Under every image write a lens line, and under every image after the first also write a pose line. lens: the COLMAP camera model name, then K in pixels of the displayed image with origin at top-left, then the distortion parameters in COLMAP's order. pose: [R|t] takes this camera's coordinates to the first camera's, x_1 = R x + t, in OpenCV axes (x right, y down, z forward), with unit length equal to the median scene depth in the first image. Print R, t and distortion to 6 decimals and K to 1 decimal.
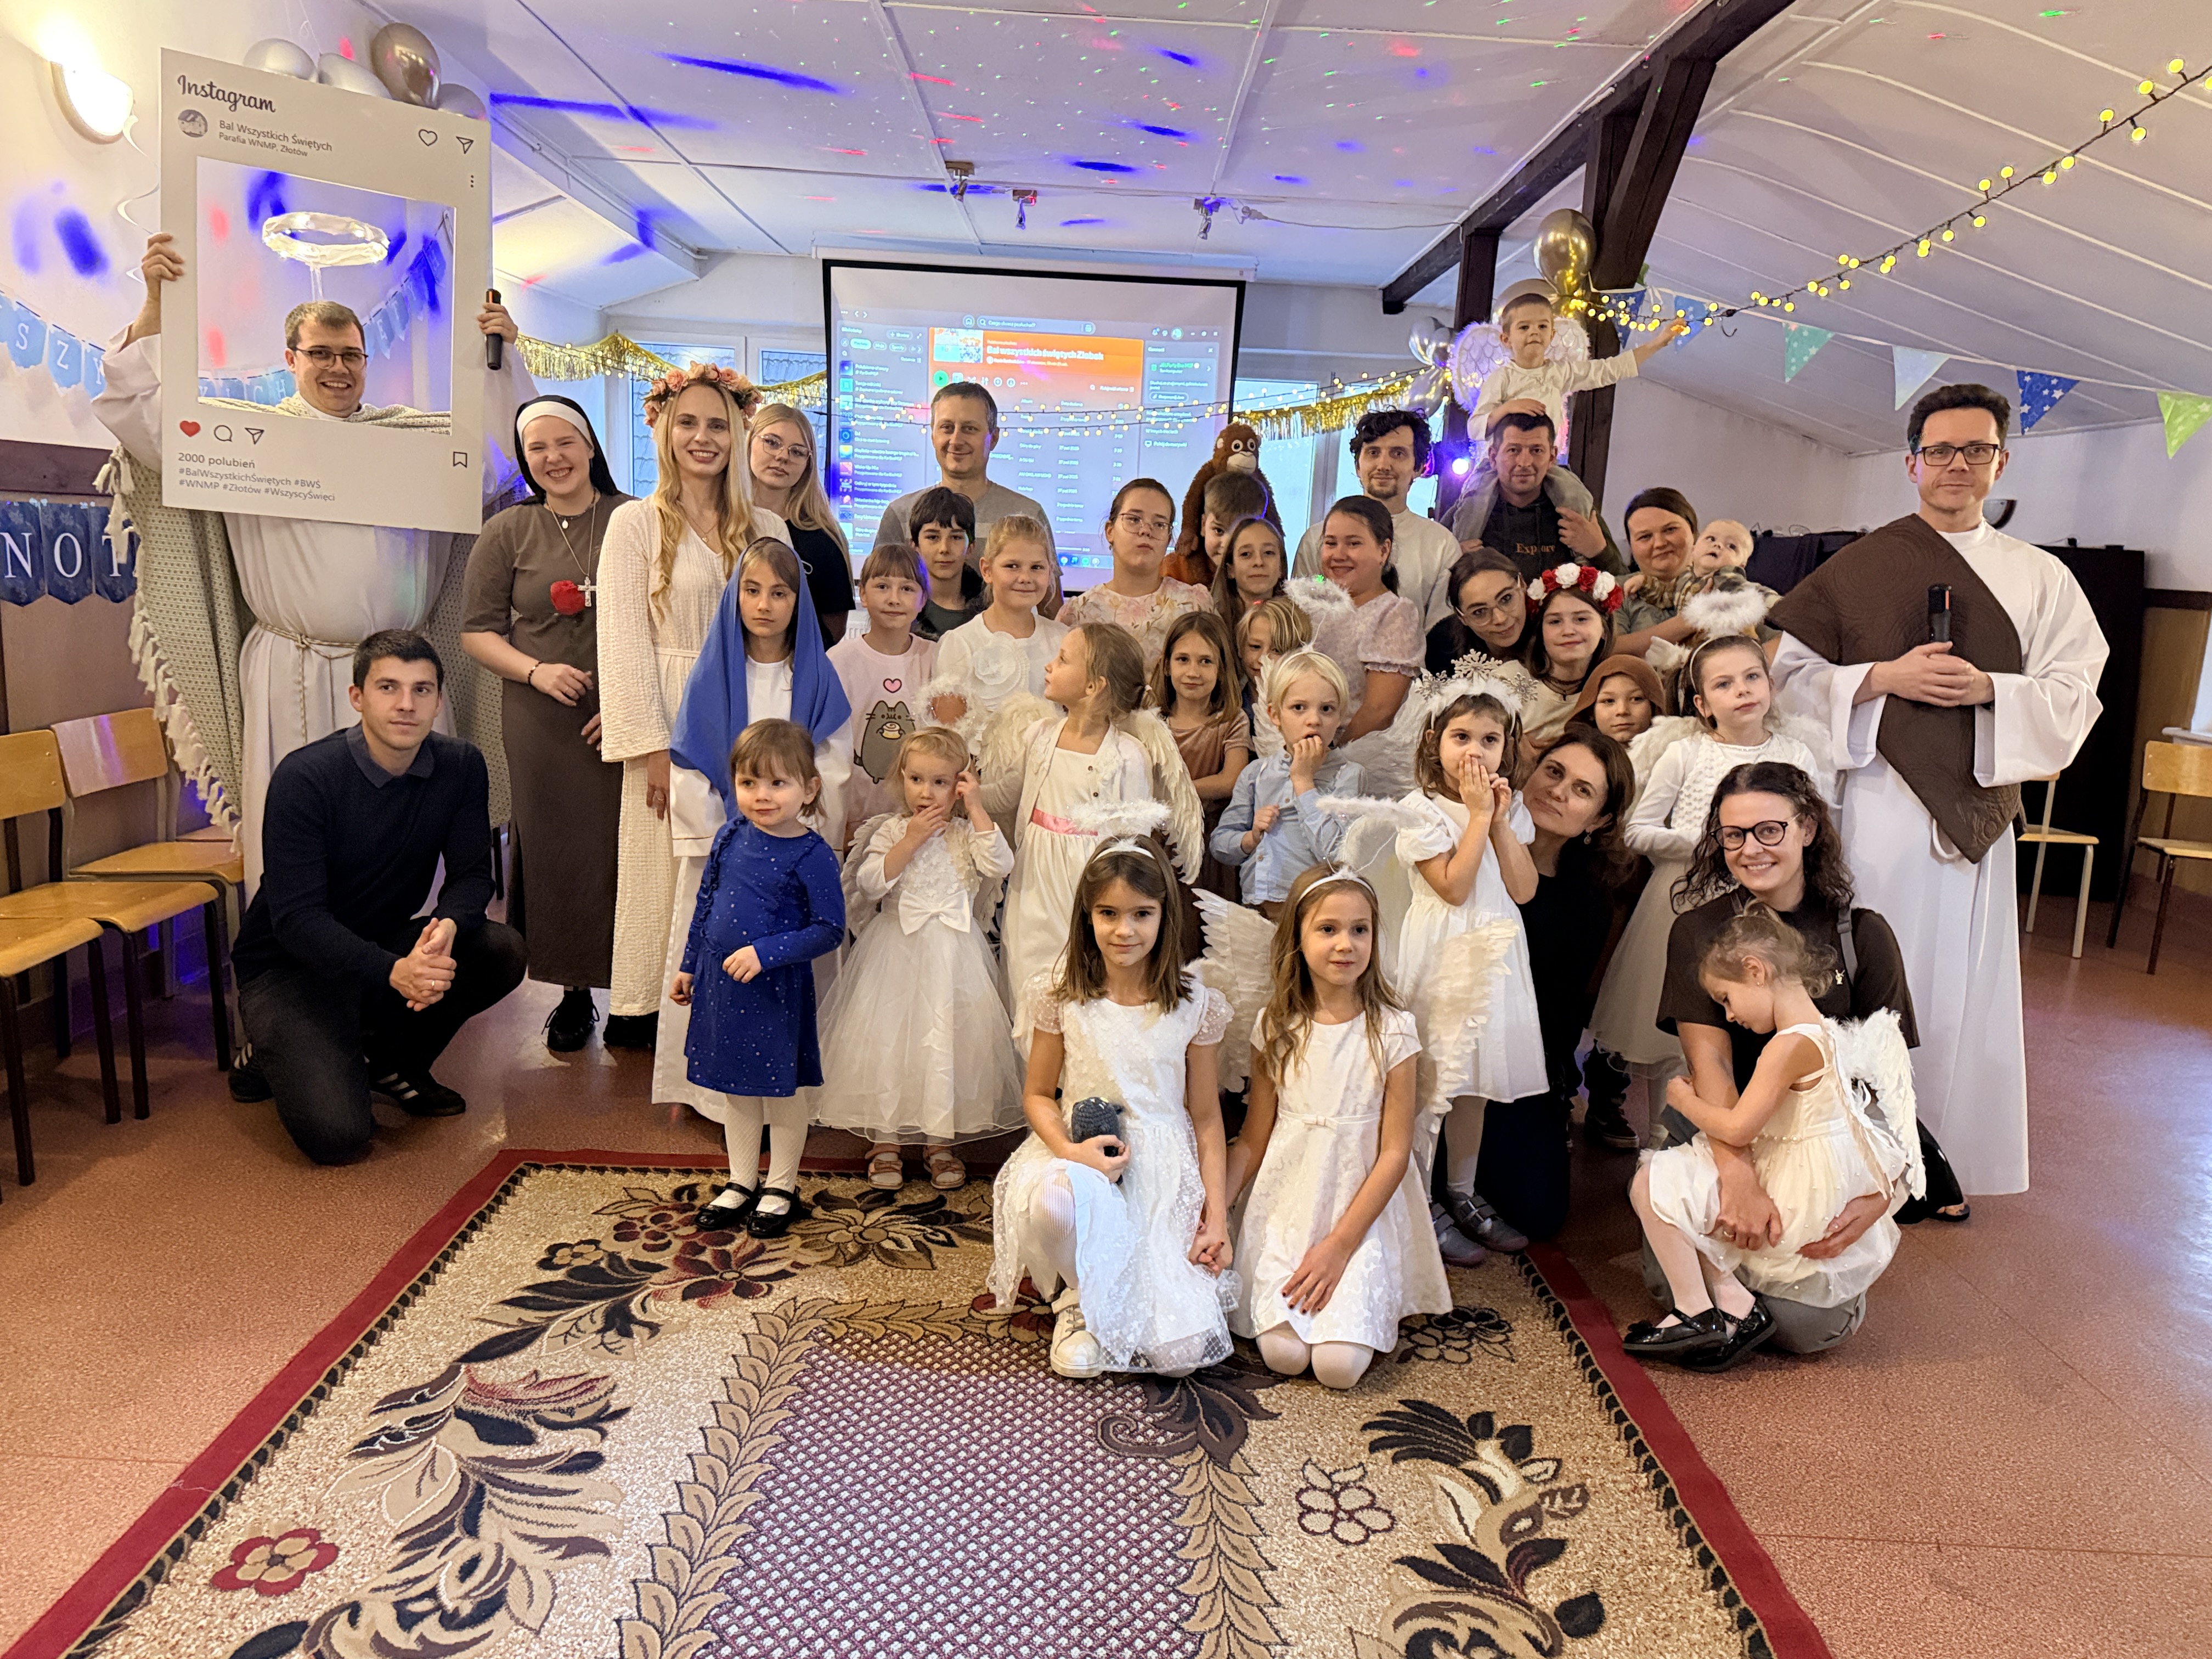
lens RADIAL K [[1534.5, 0, 1100.0], [0, 1534.5, 850.7], [0, 0, 1]] dist [0.011825, -0.013924]
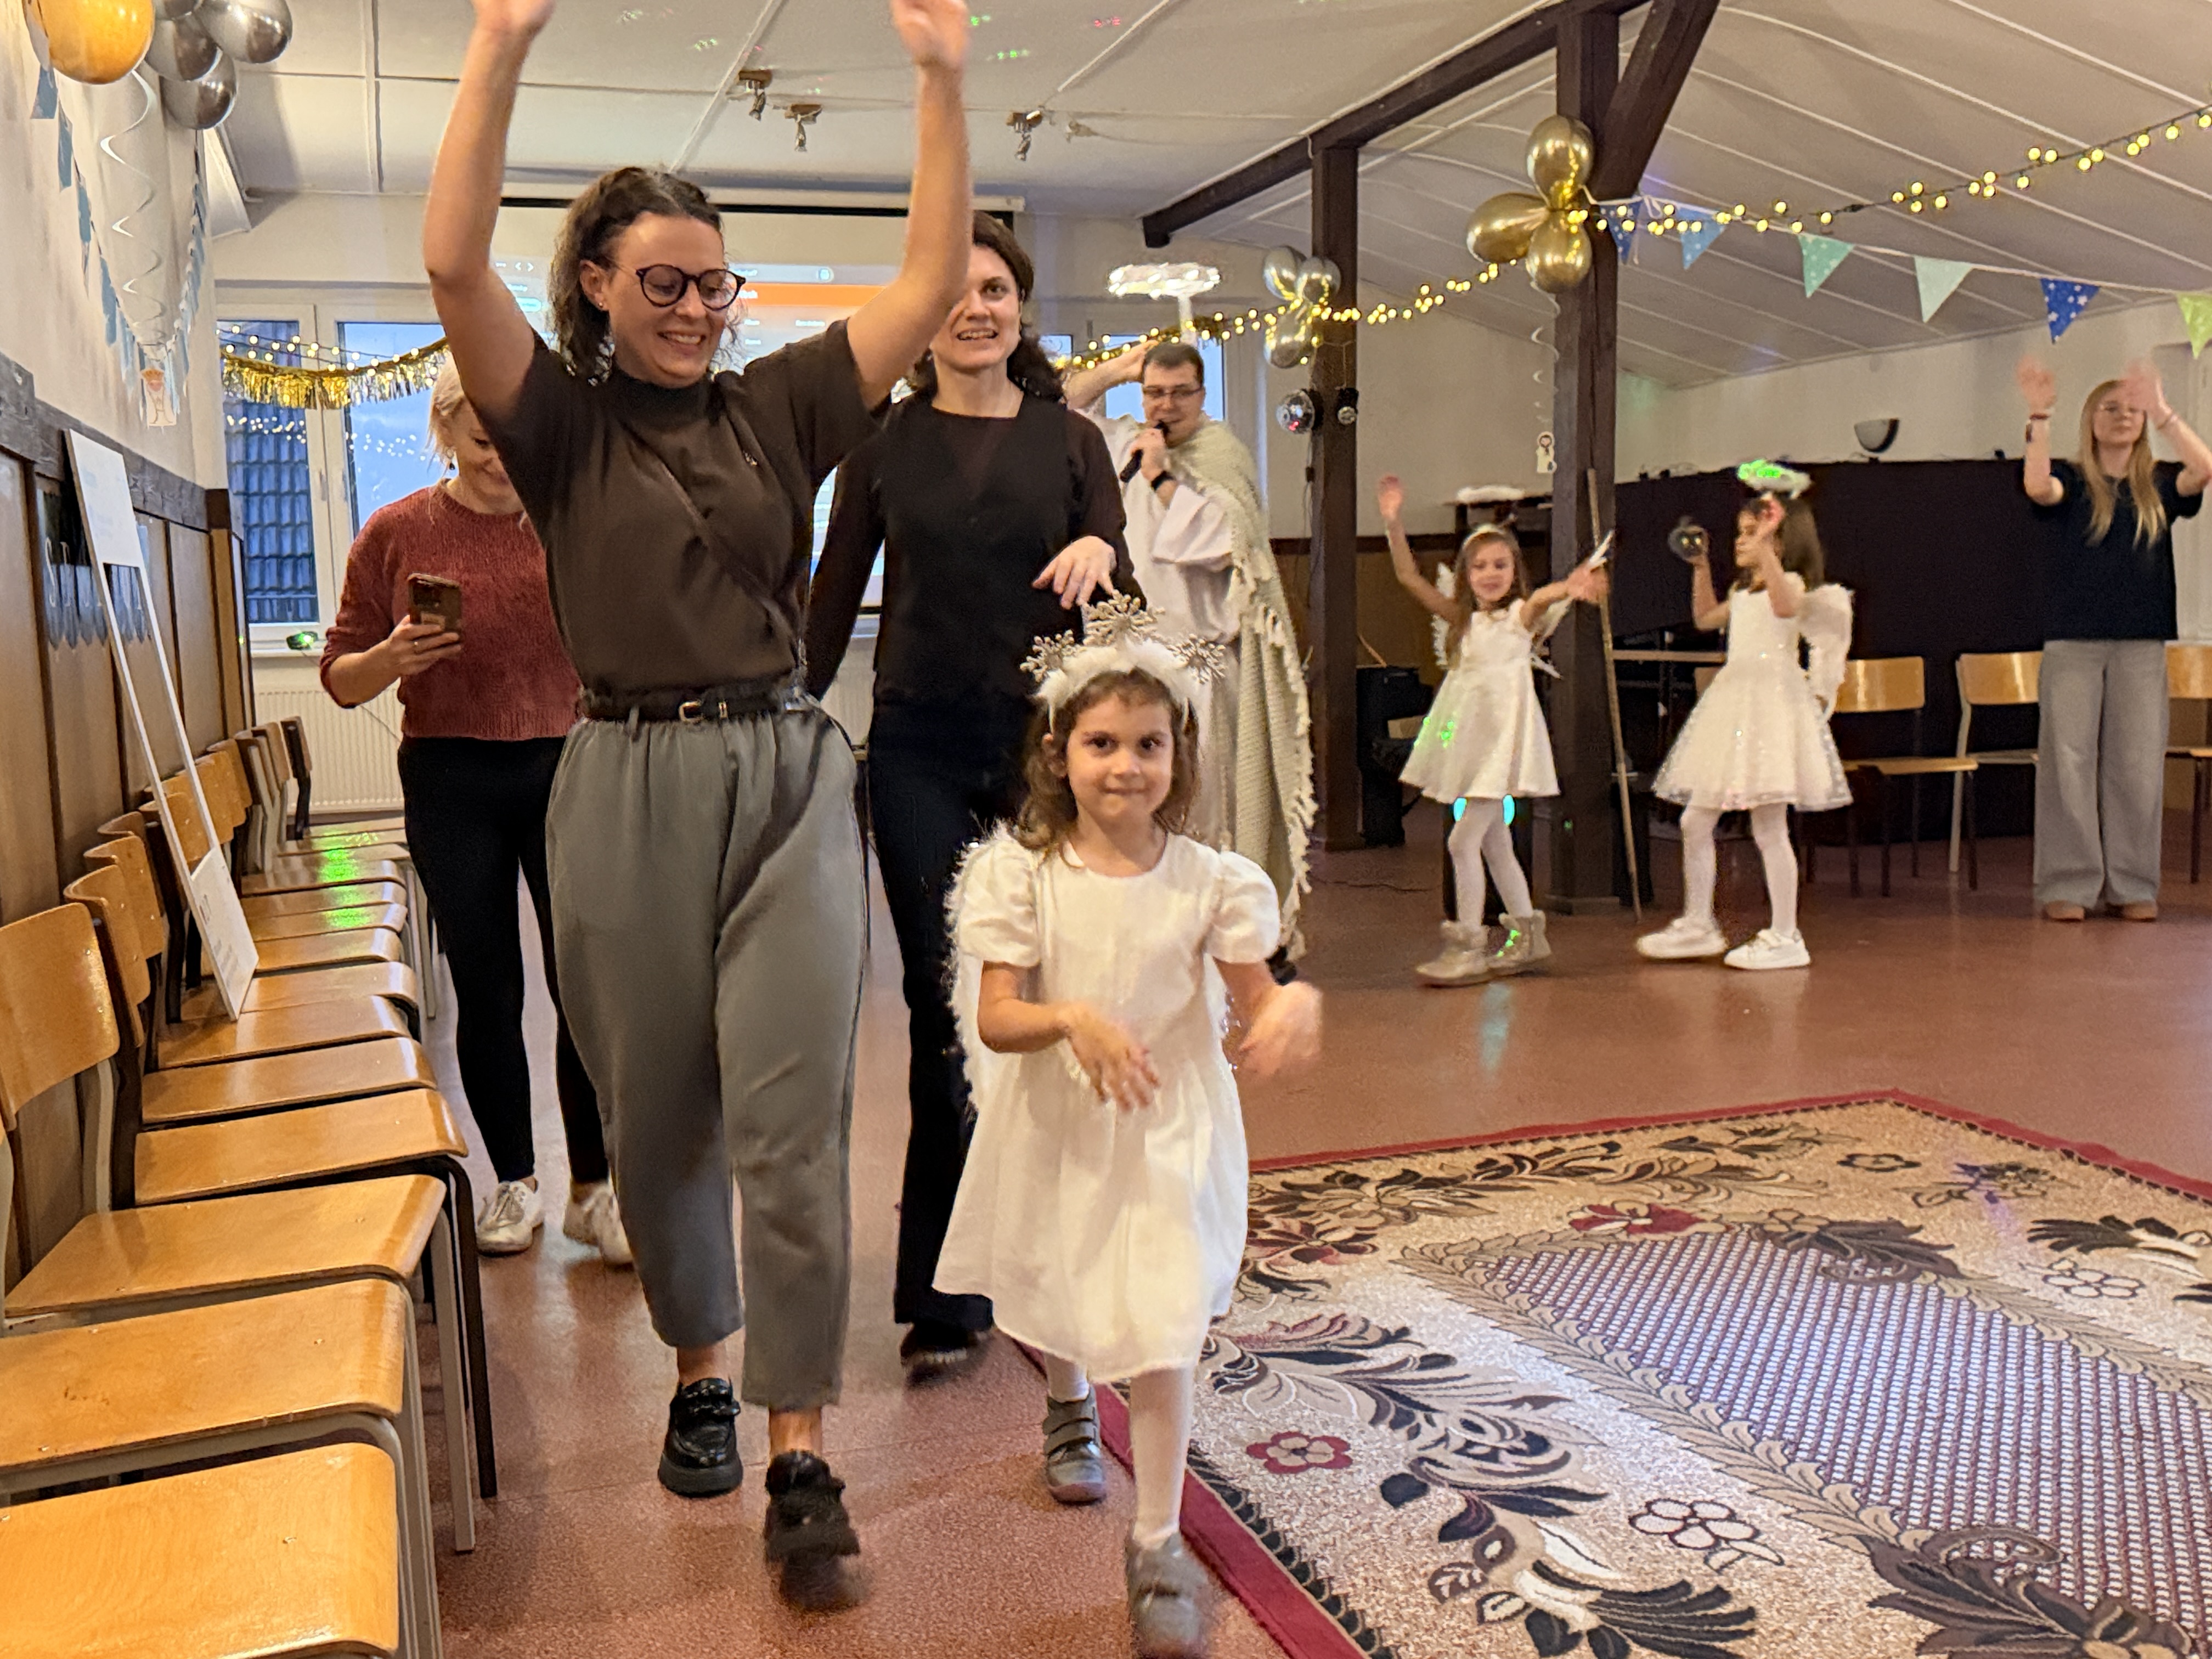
lens RADIAL K [[2150.7, 0, 1089.1], [0, 2150.7, 868.8], [0, 0, 1]] dist [0.033476, 0.000000]
pose [[0.958608, -0.109023, 0.263029, -0.684030], [0.125125, 0.991110, -0.045213, 0.090269], [-0.255762, 0.076253, 0.963728, -0.244717]]
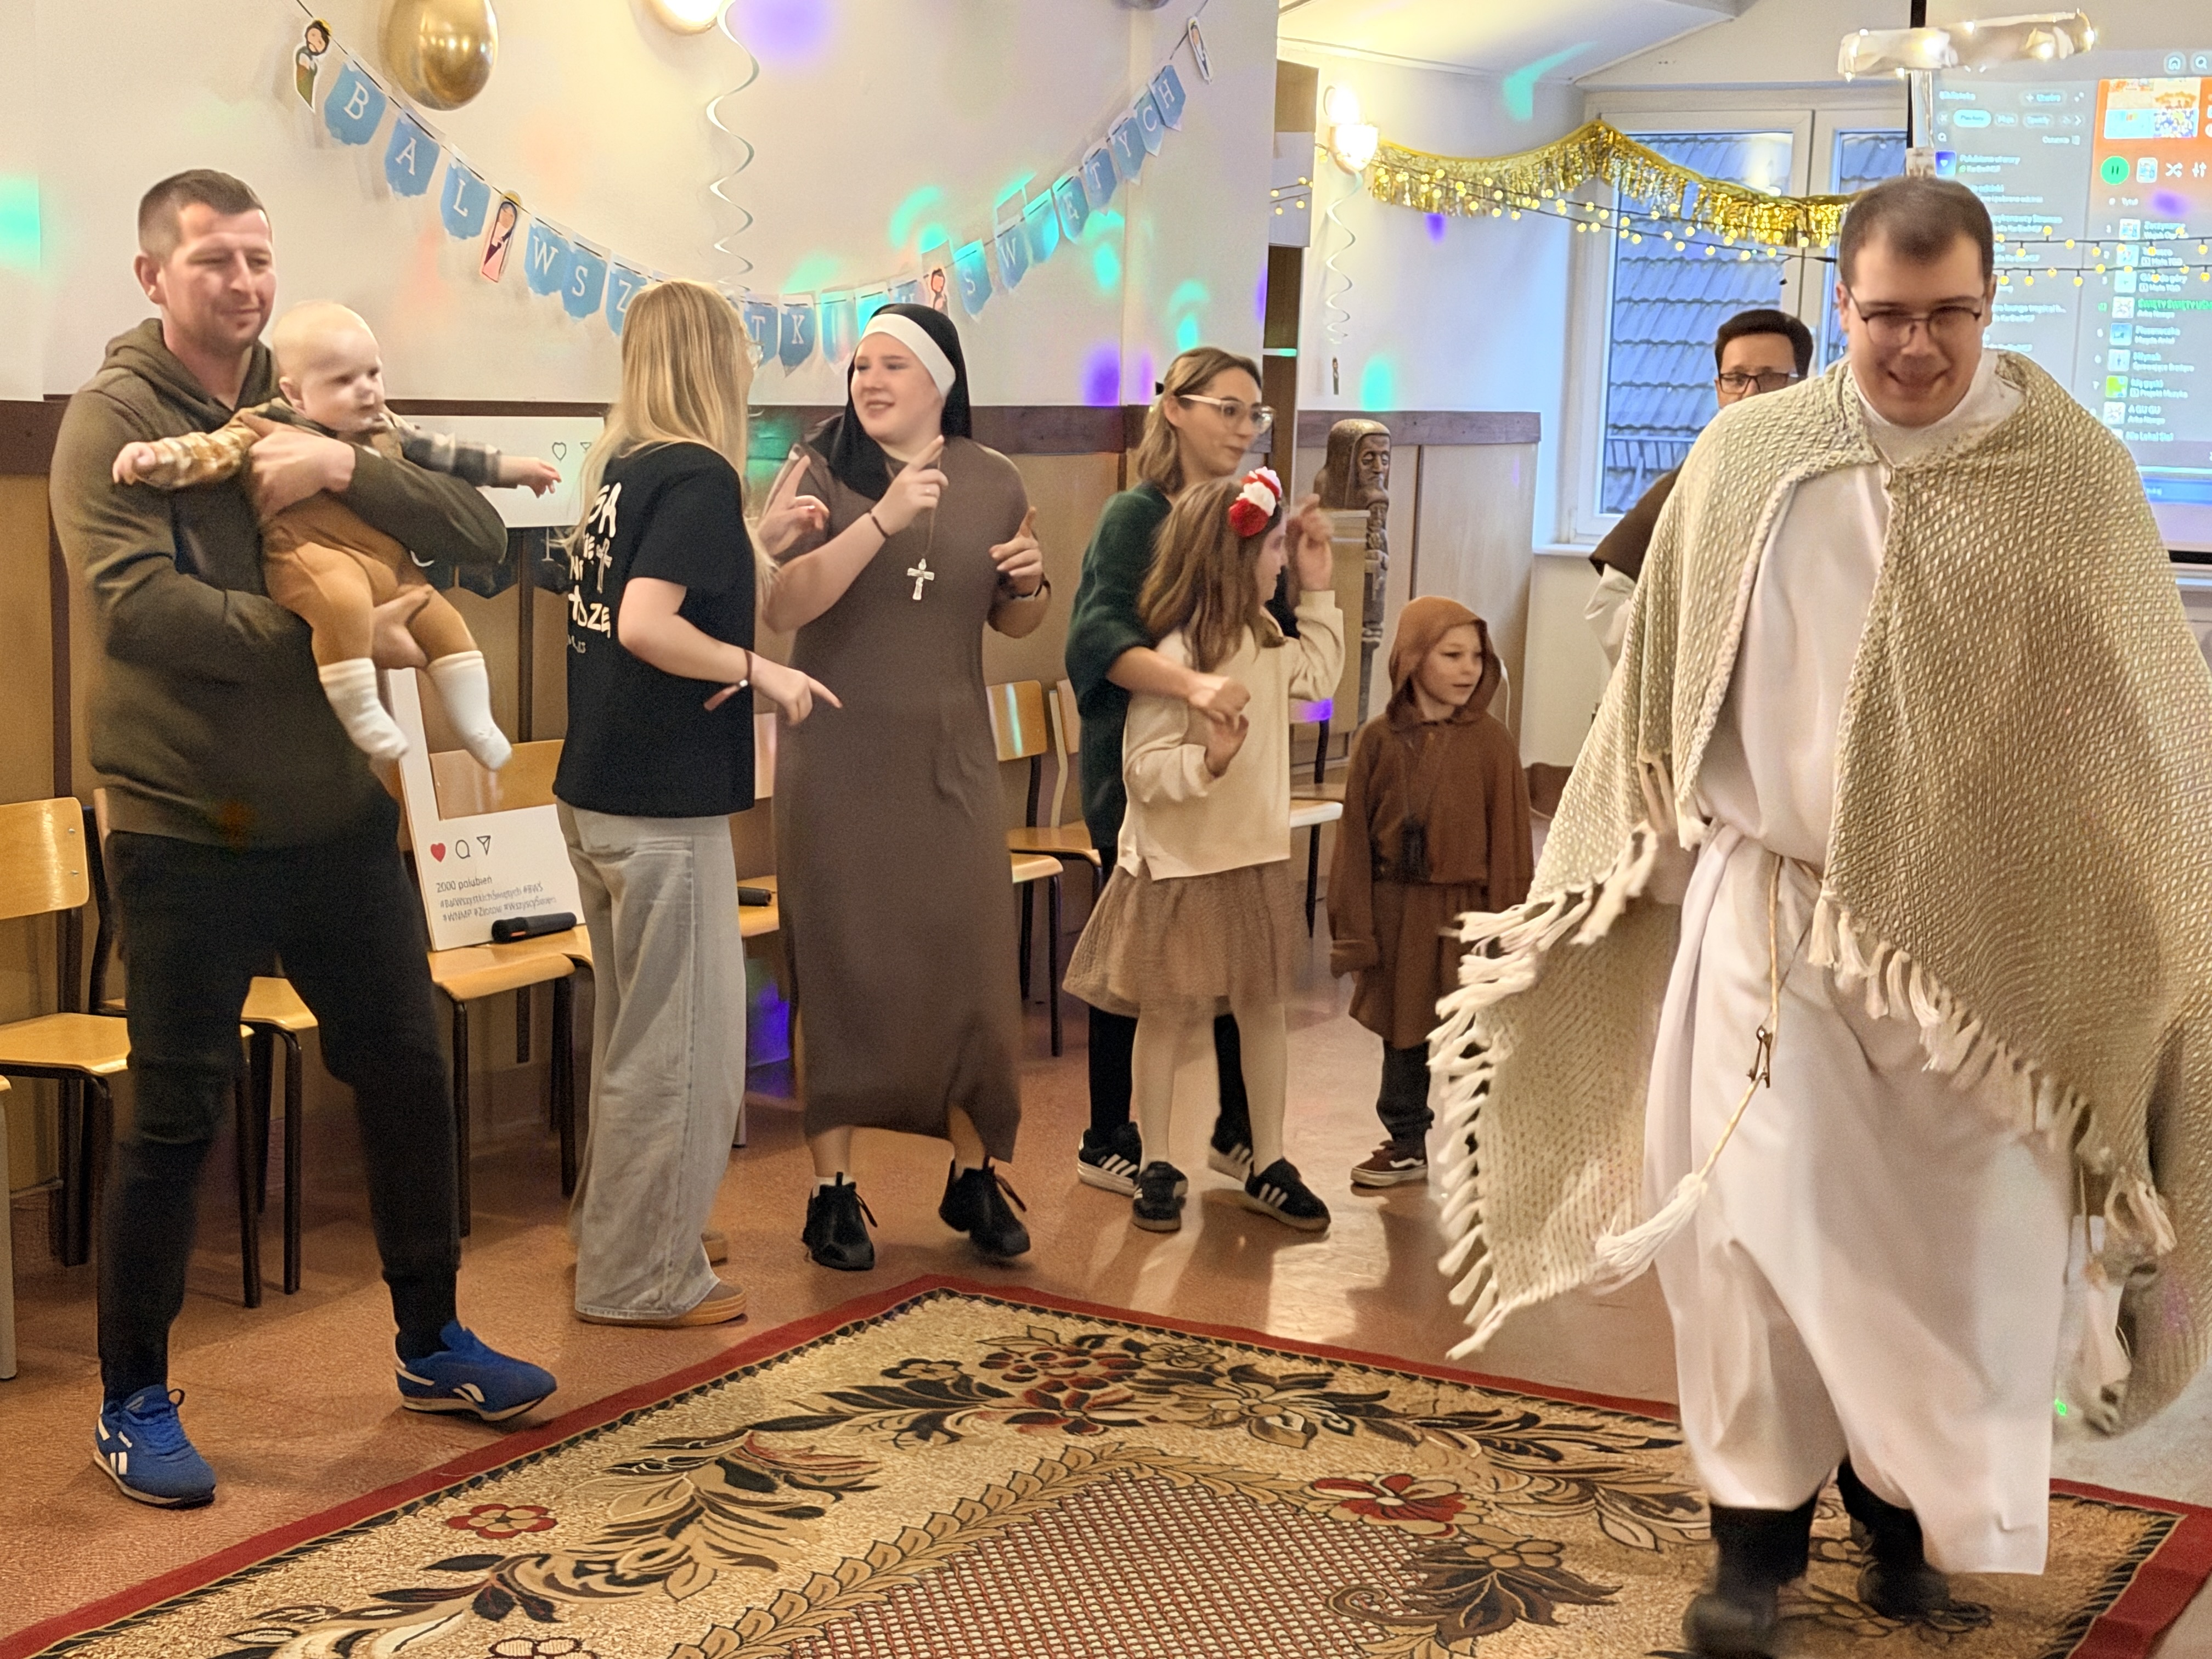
lens RADIAL K [[3282.5, 0, 1164.0], [0, 3282.5, 833.2], [0, 0, 1]] dist [0.129444, 0.000000]
pose [[0.873471, 0.047213, -0.484582, 0.638876], [-0.085757, 0.994646, -0.057671, 0.062181], [0.479265, 0.091930, 0.872843, -0.548670]]
